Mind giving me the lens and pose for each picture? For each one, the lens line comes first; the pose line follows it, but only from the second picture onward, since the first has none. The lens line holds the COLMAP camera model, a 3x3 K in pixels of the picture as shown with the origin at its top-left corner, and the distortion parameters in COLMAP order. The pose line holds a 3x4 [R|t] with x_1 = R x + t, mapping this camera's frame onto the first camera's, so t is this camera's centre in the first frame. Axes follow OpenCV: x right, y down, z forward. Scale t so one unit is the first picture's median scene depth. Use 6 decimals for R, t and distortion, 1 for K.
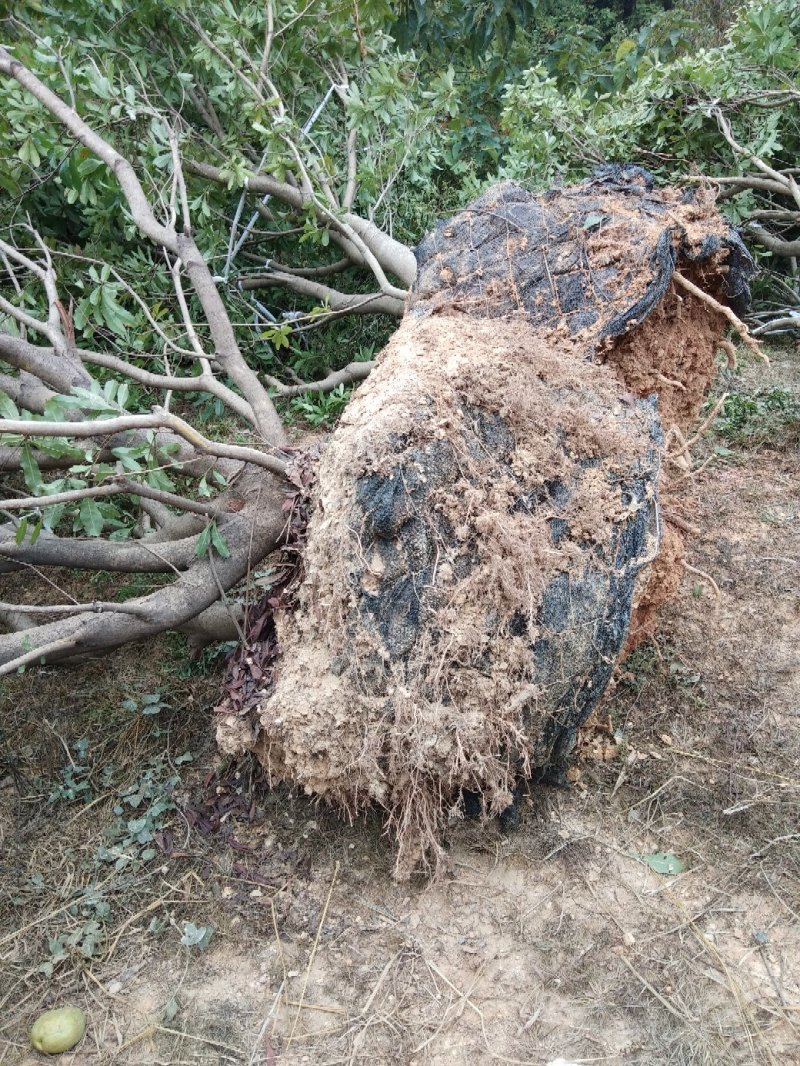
lens RADIAL K [[831.3, 0, 400.0], [0, 831.3, 533.0], [0, 0, 1]] dist [0.077852, -0.149317]
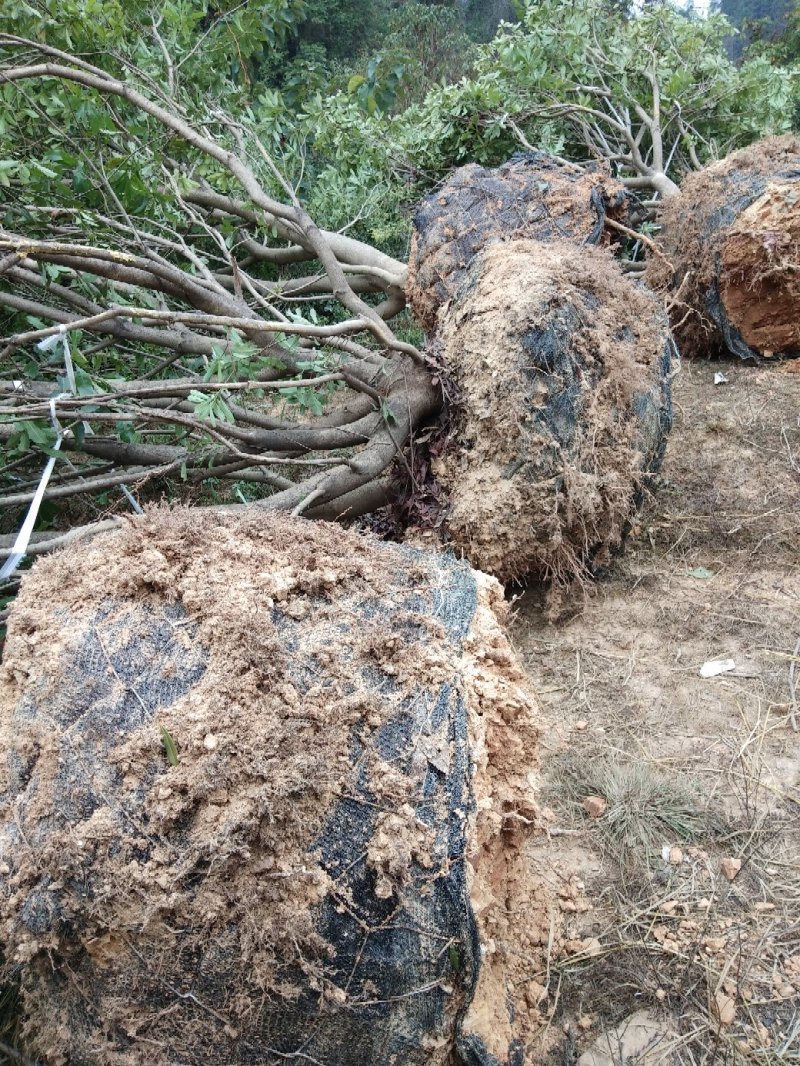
lens RADIAL K [[831.3, 0, 400.0], [0, 831.3, 533.0], [0, 0, 1]] dist [0.077852, -0.149317]
pose [[0.937950, -0.175234, 0.299237, -0.590148], [0.186237, 0.982469, -0.008419, 0.199026], [-0.292516, 0.063626, 0.954142, -0.296330]]
